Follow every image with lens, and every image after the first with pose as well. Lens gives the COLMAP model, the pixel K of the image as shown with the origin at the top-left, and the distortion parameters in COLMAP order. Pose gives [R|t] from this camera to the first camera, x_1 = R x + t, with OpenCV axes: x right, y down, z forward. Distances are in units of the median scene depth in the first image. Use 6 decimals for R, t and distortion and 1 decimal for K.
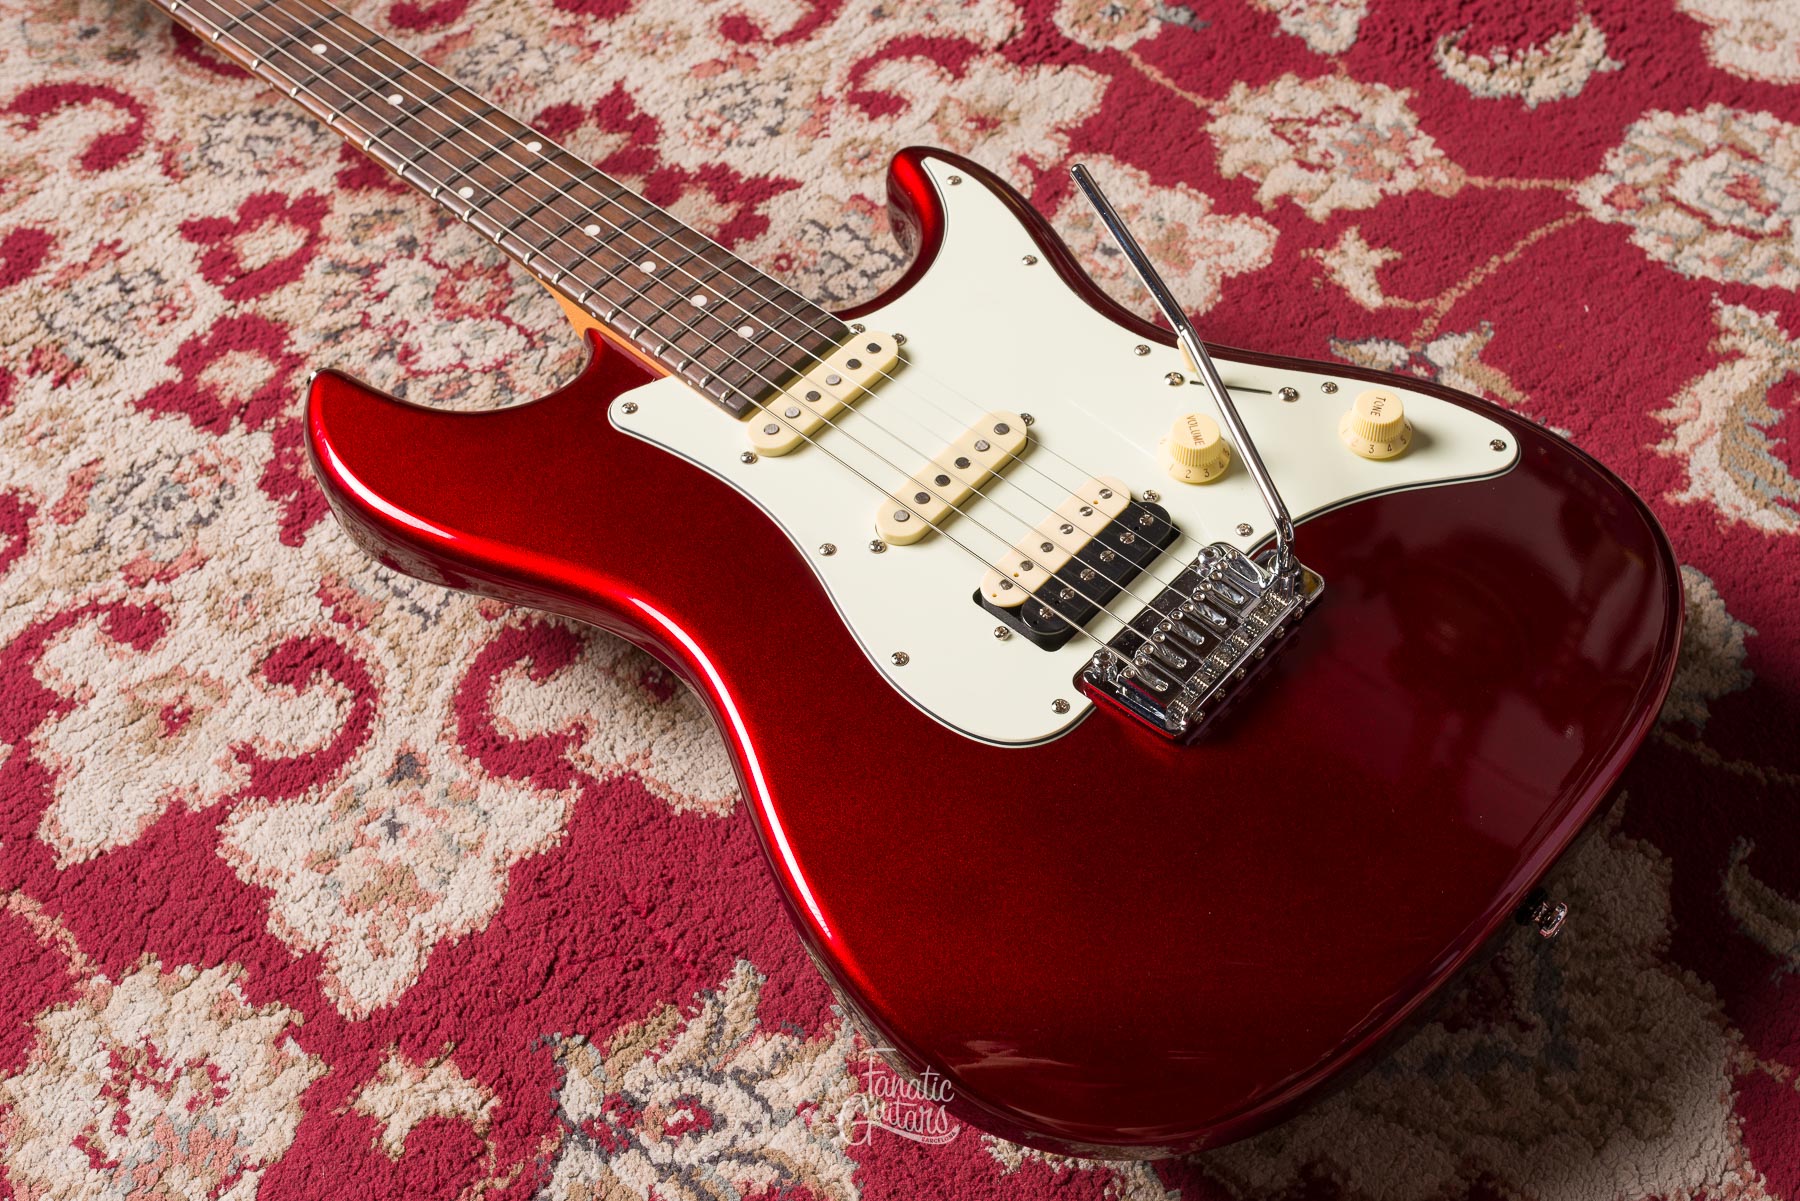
lens RADIAL K [[2129.6, 0, 1047.3], [0, 2129.6, 630.9], [0, 0, 1]] dist [0.000806, 0.000000]
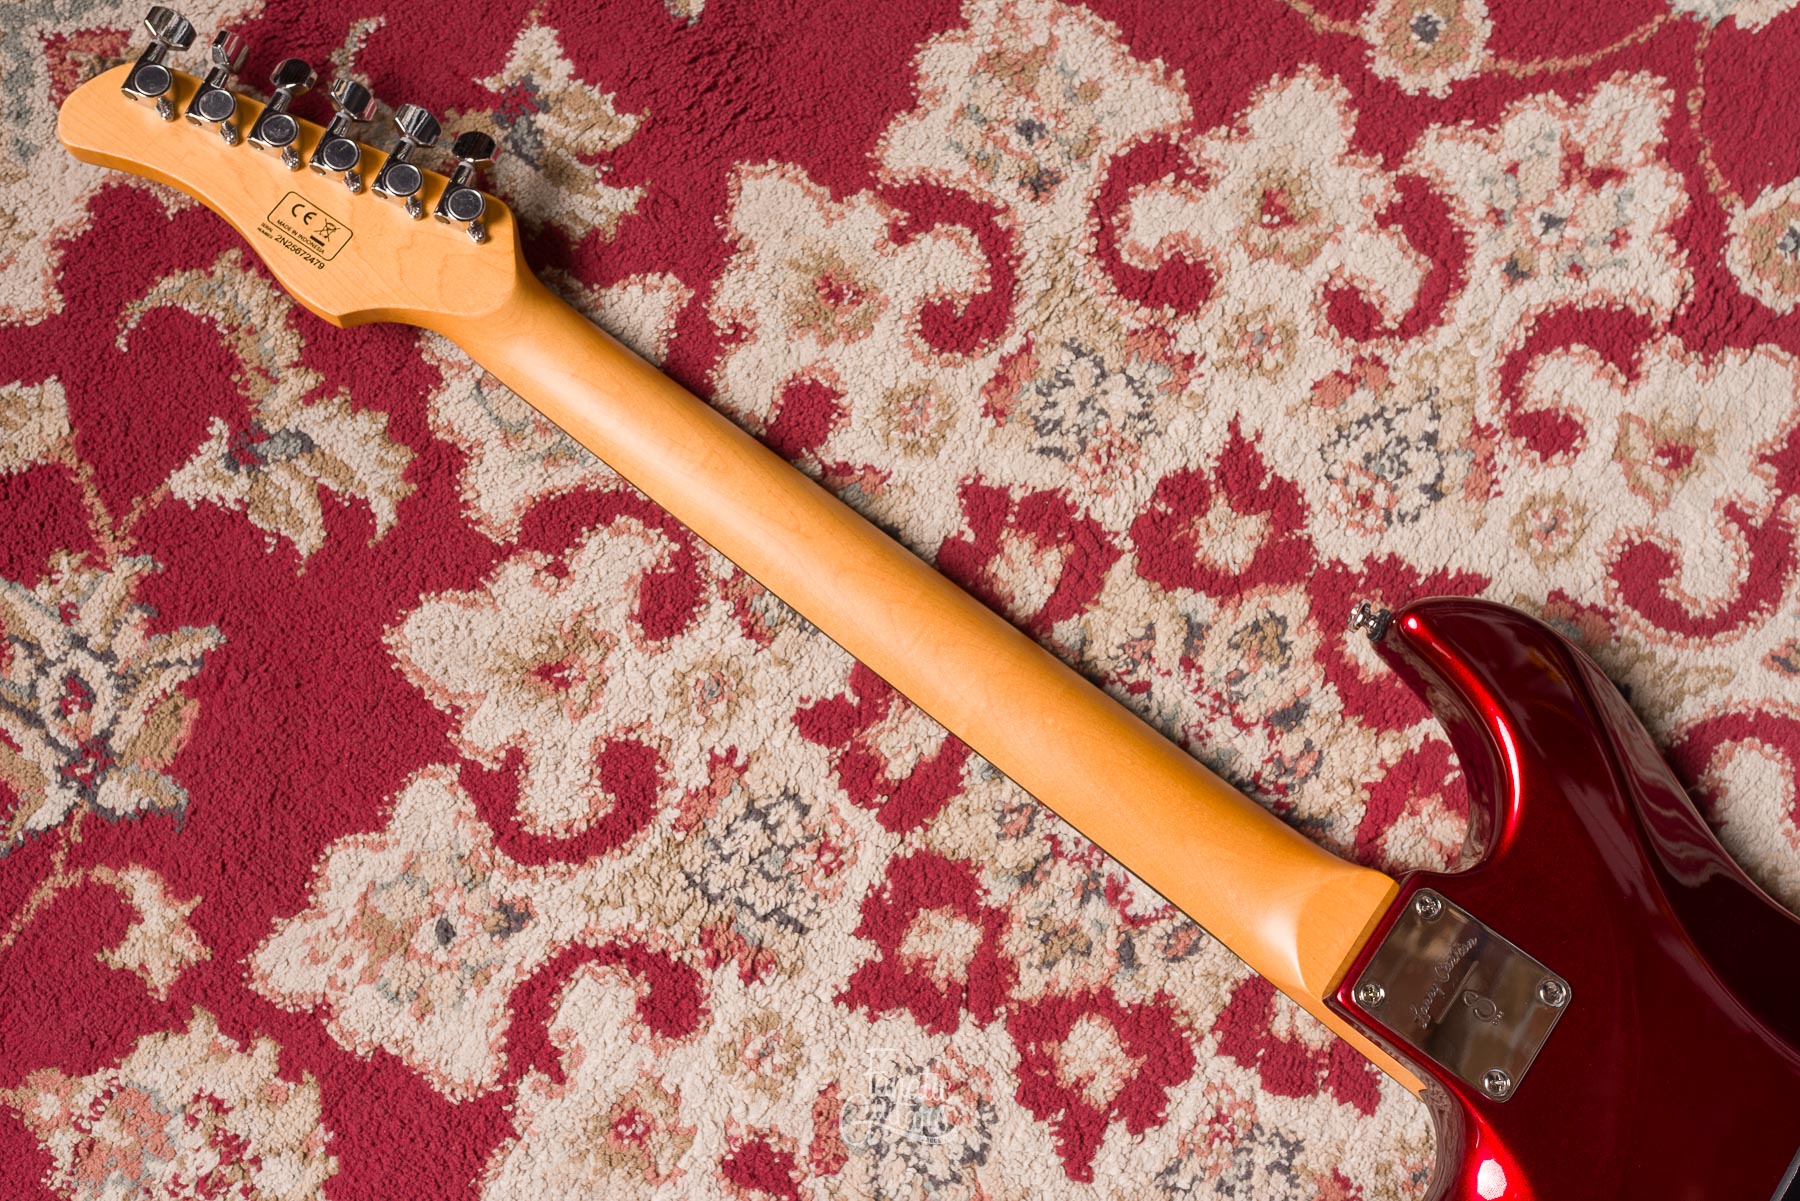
lens RADIAL K [[1787.7, 0, 903.1], [0, 1787.7, 603.4], [0, 0, 1]] dist [0.001115, 0.000000]
pose [[0.993822, -0.105429, 0.034667, -0.414571], [0.074071, 0.862717, 0.500233, -0.639015], [-0.082647, -0.494575, 0.865196, 0.421132]]
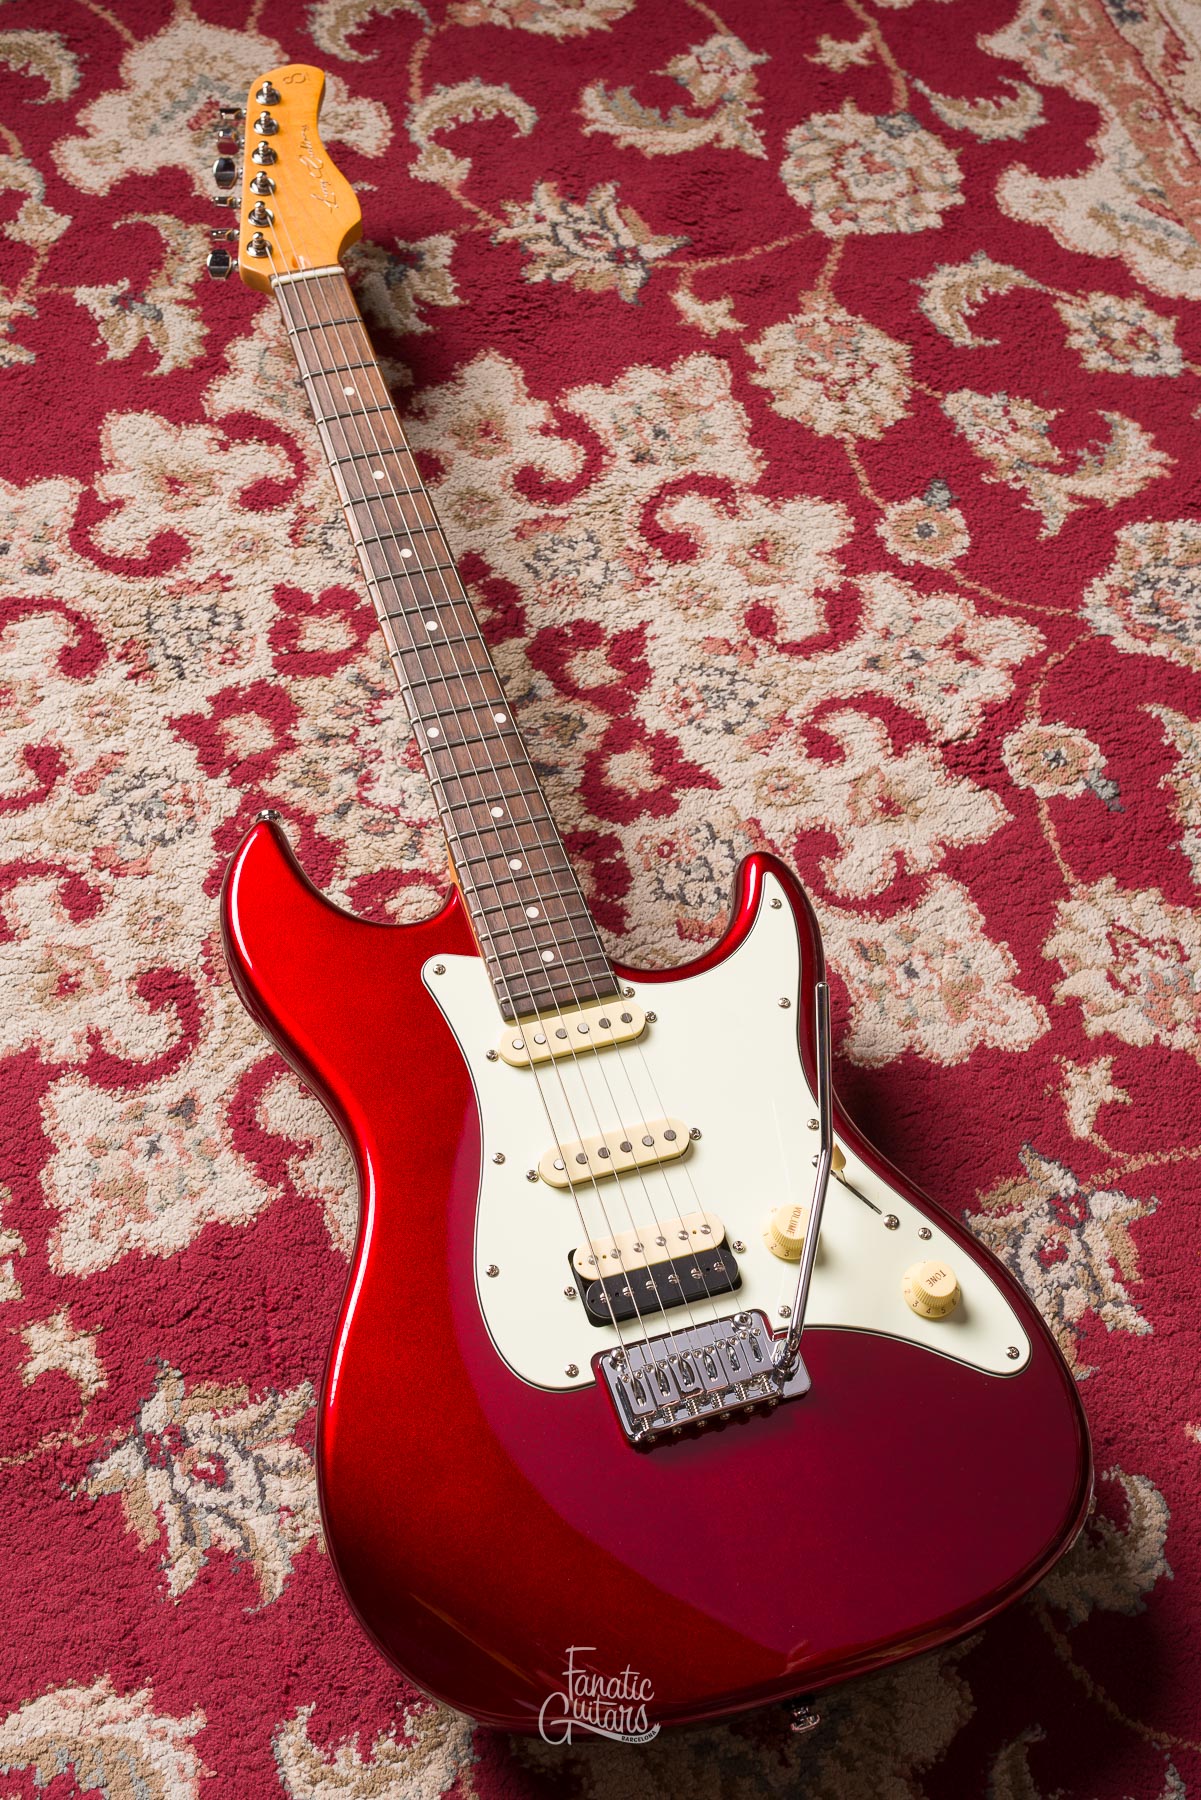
lens RADIAL K [[2216.3, 0, 553.3], [0, 2216.3, 910.2], [0, 0, 1]] dist [0.000507, 0.000000]
pose [[0.845114, 0.488398, -0.217371, 0.119029], [-0.468100, 0.872458, 0.140354, -0.306601], [0.258196, -0.016864, 0.965945, -0.246625]]
